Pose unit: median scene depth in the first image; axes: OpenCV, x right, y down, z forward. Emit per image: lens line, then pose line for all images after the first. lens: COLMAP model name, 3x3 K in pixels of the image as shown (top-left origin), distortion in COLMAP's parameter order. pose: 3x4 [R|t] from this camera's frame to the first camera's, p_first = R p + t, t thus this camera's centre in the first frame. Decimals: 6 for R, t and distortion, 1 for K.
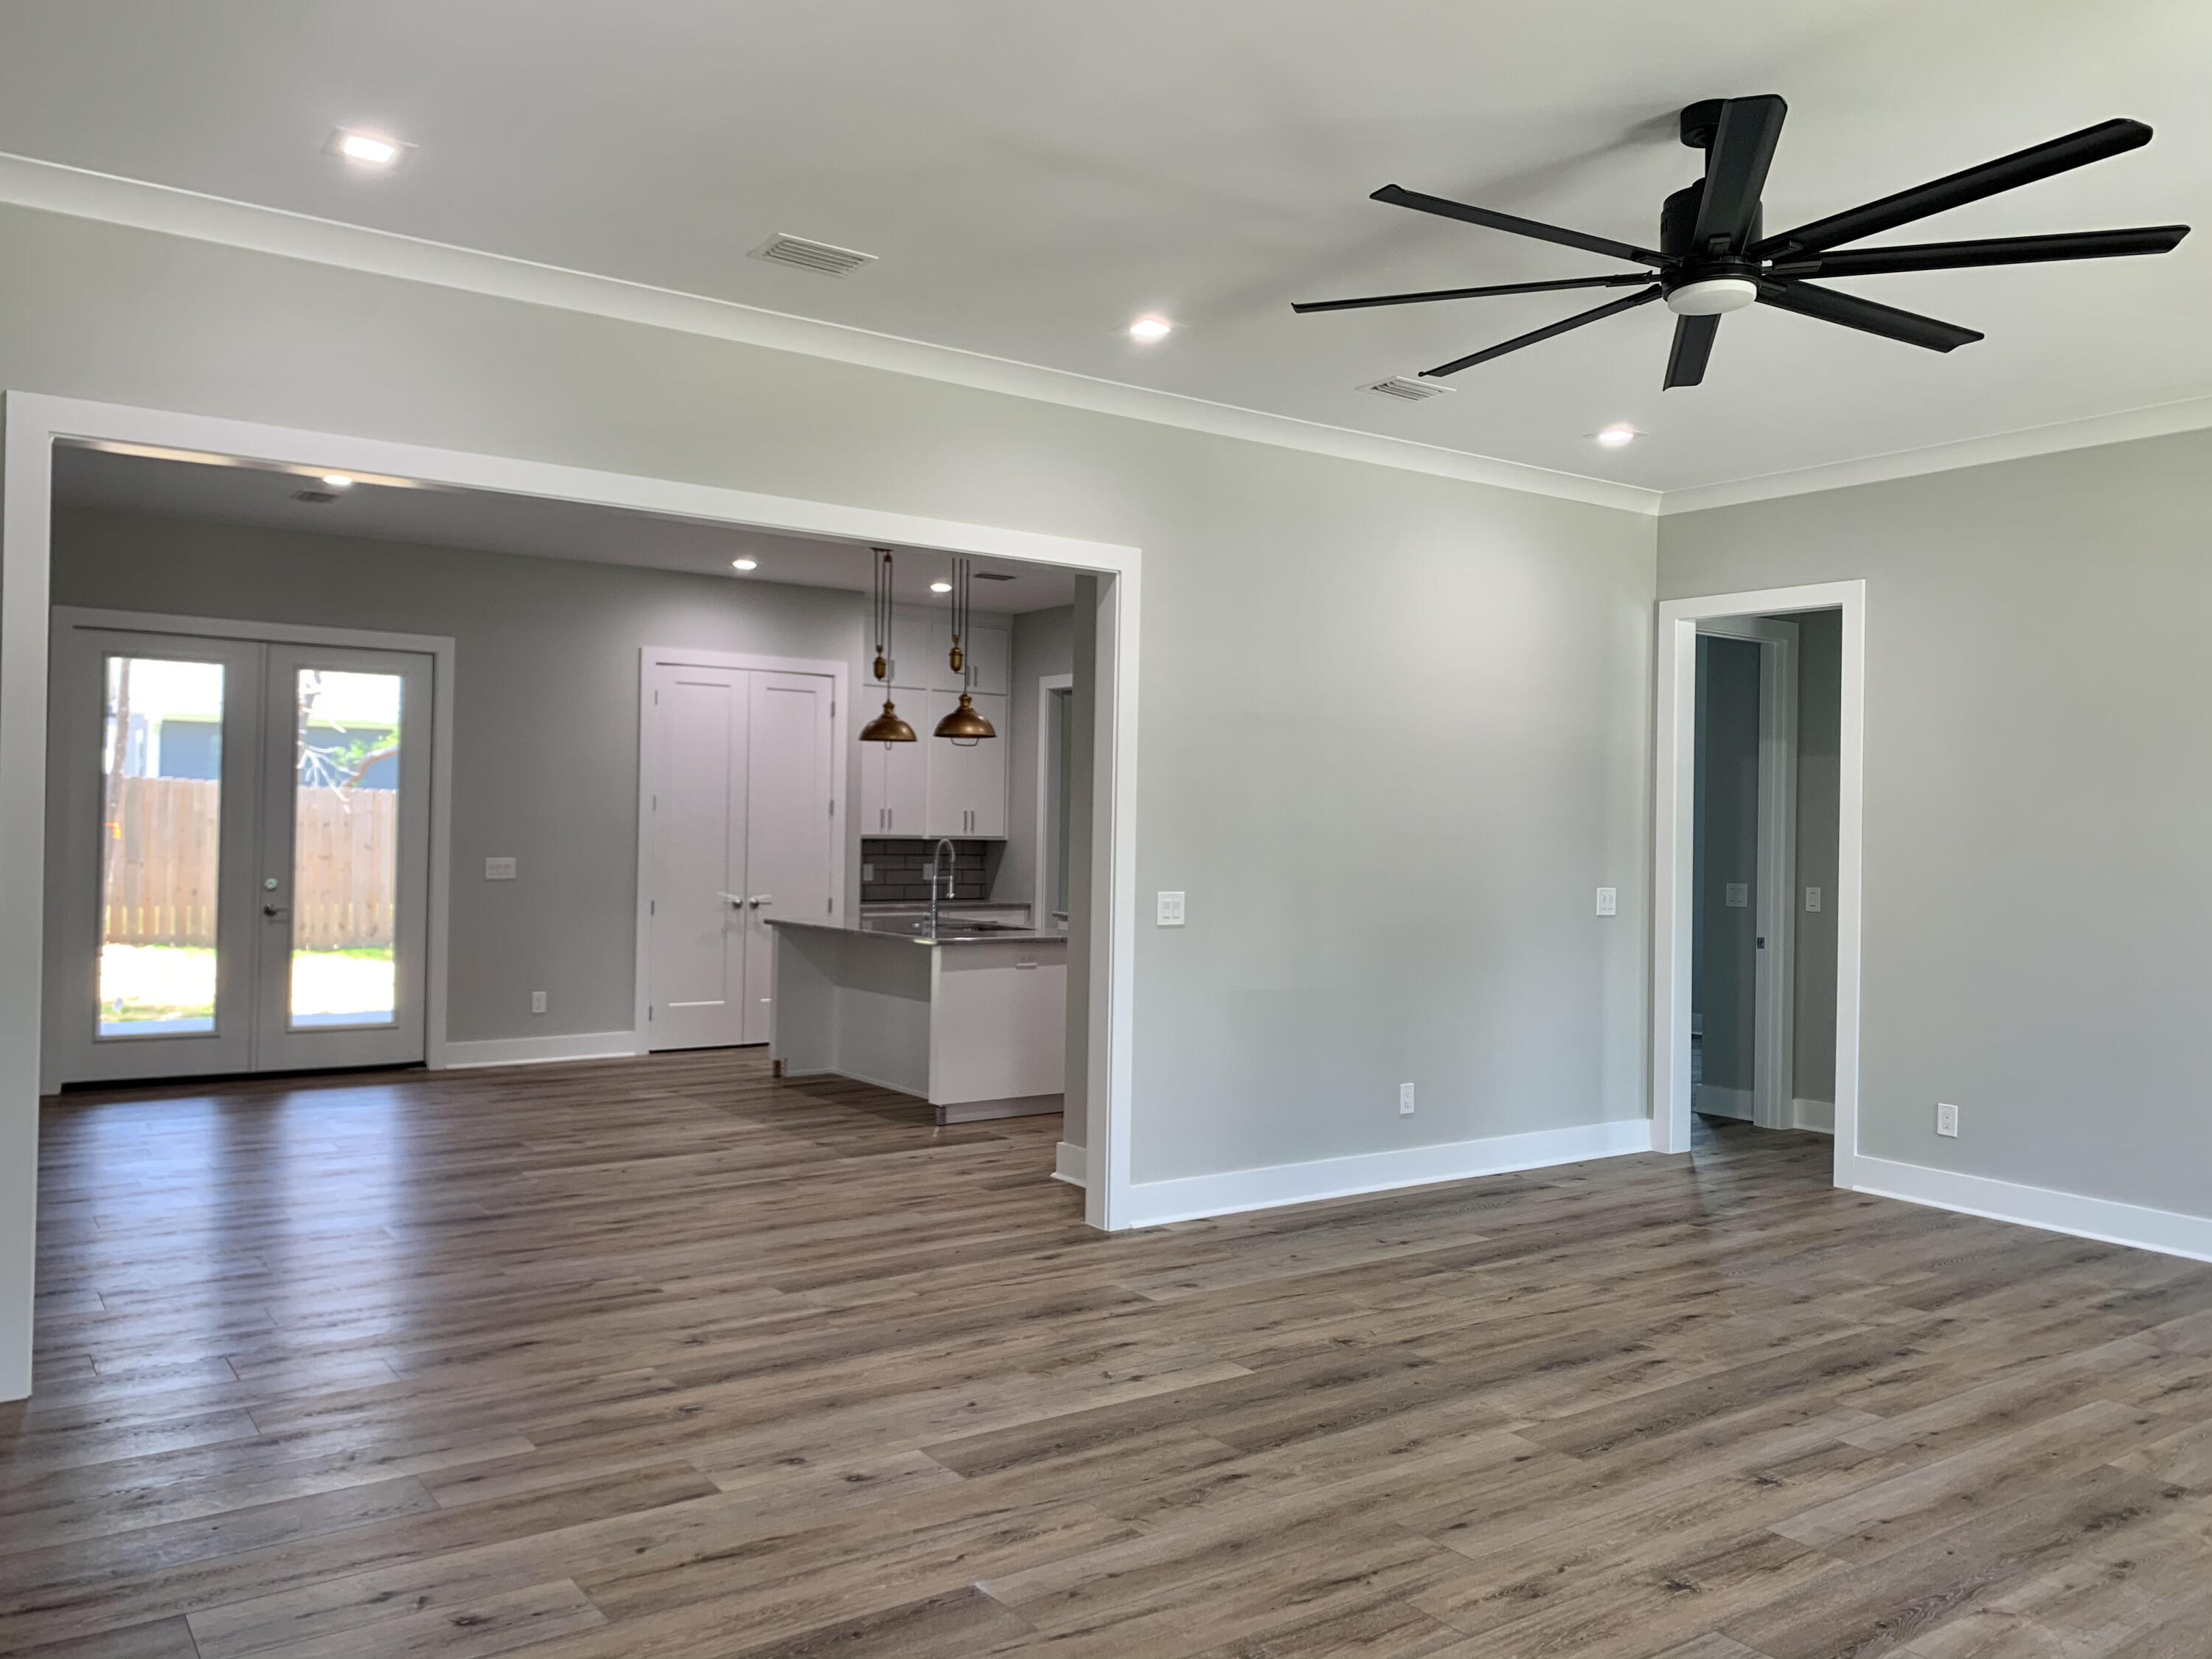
lens RADIAL K [[1702.8, 0, 1112.8], [0, 1702.8, 819.6], [0, 0, 1]] dist [0.004996, -0.006188]
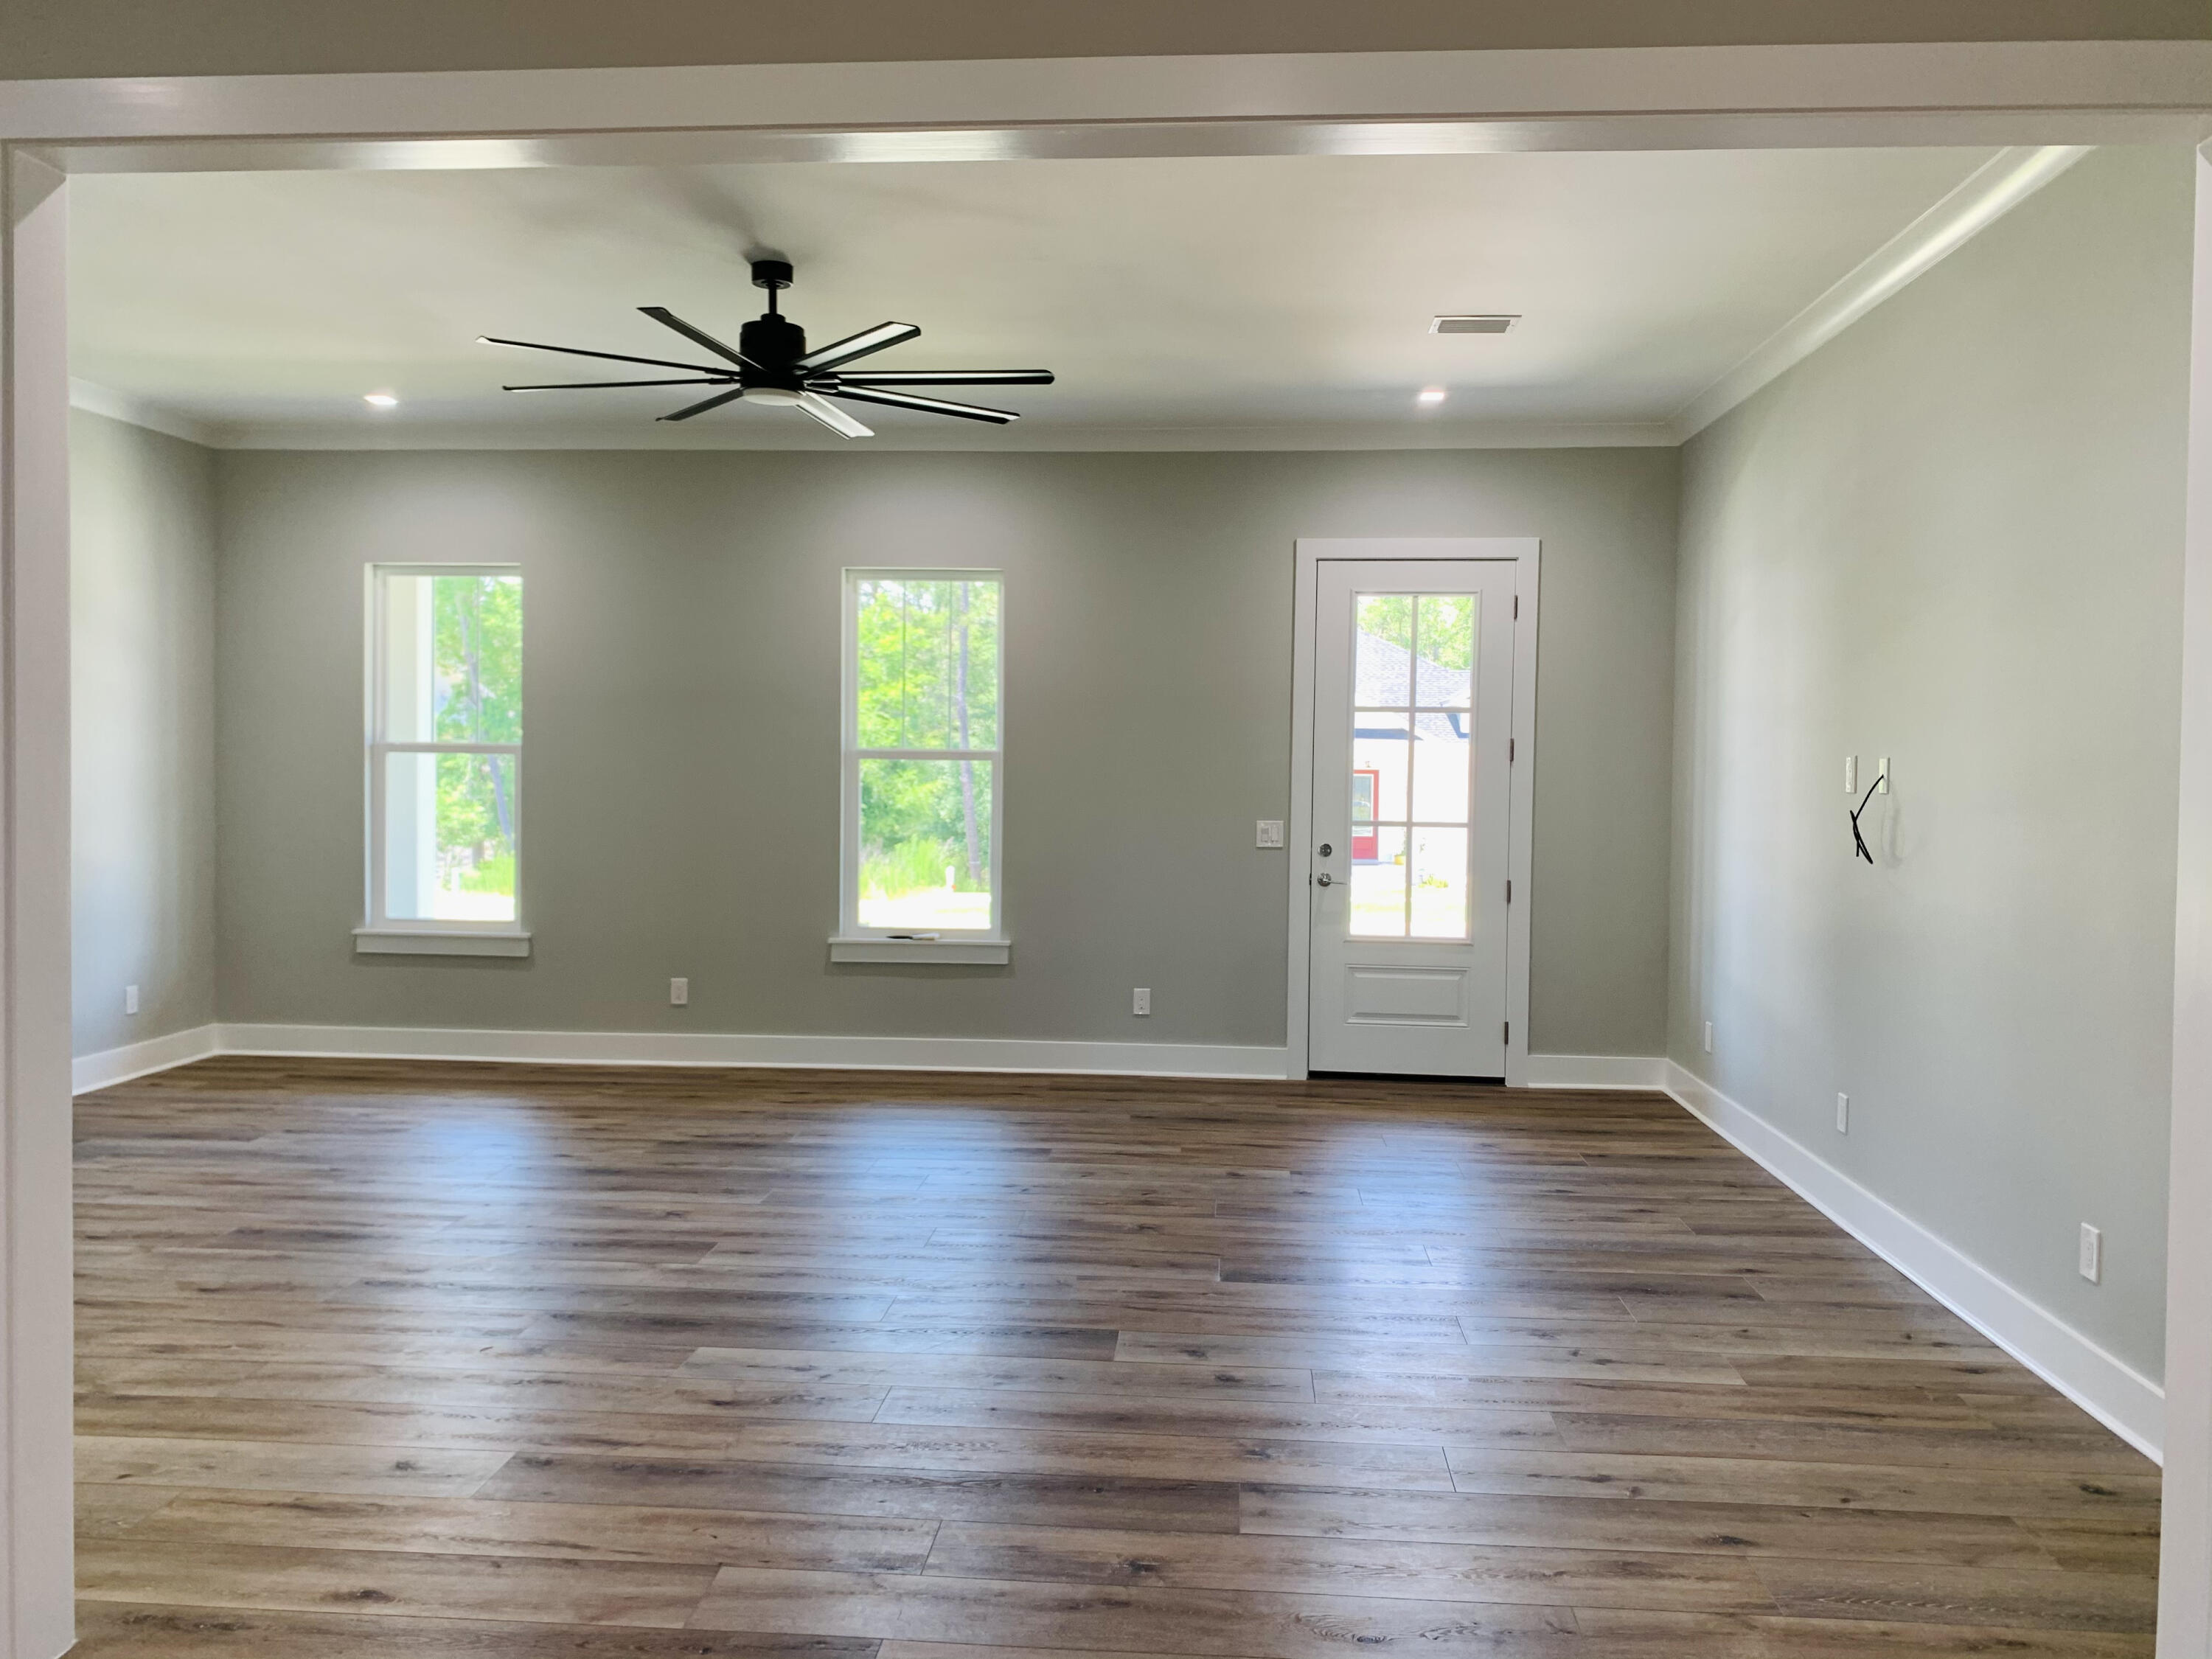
lens RADIAL K [[1695.9, 0, 1116.4], [0, 1695.9, 825.2], [0, 0, 1]] dist [0.028908, -0.038409]
pose [[-0.777350, -0.046276, 0.627364, -0.586987], [-0.027899, 0.998845, 0.039109, -0.000960], [-0.628450, 0.012899, -0.777743, 1.401142]]
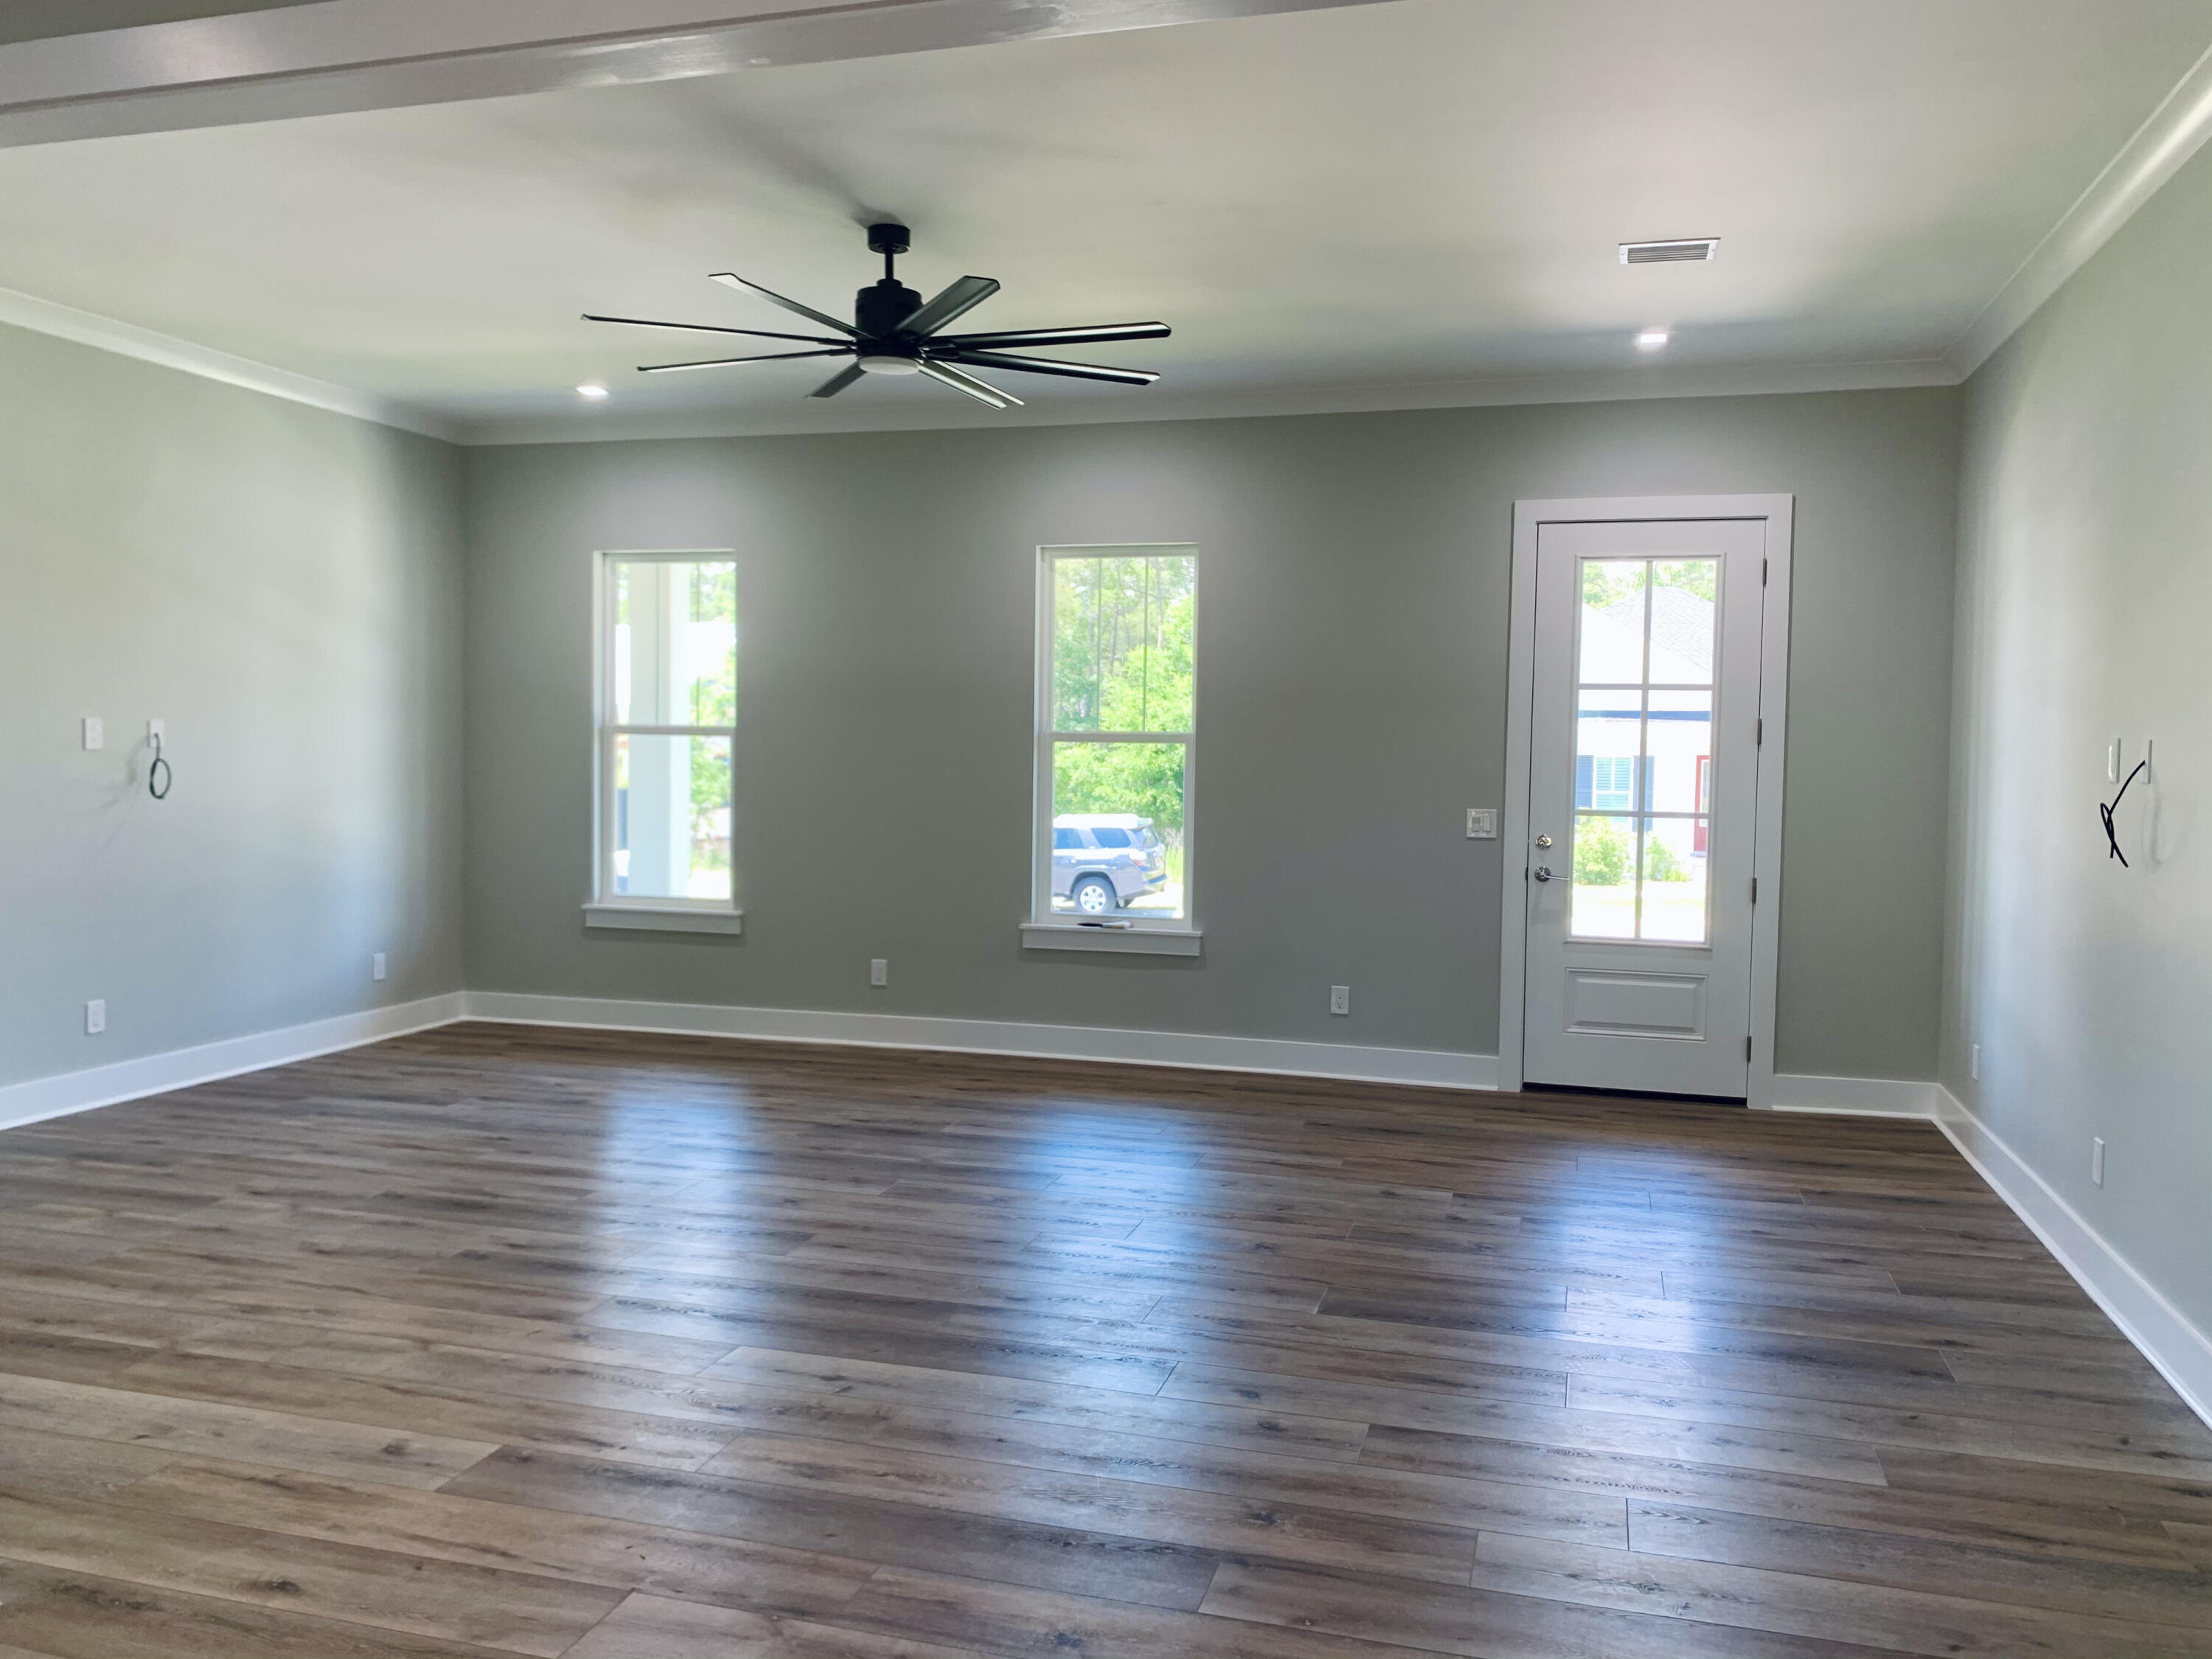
lens RADIAL K [[1702.8, 0, 1112.8], [0, 1702.8, 819.6], [0, 0, 1]] dist [0.004996, -0.006188]
pose [[-0.630726, -0.057718, 0.773856, -0.638388], [-0.029311, 0.998290, 0.050568, -0.002413], [-0.775452, 0.009212, -0.631339, 1.256363]]
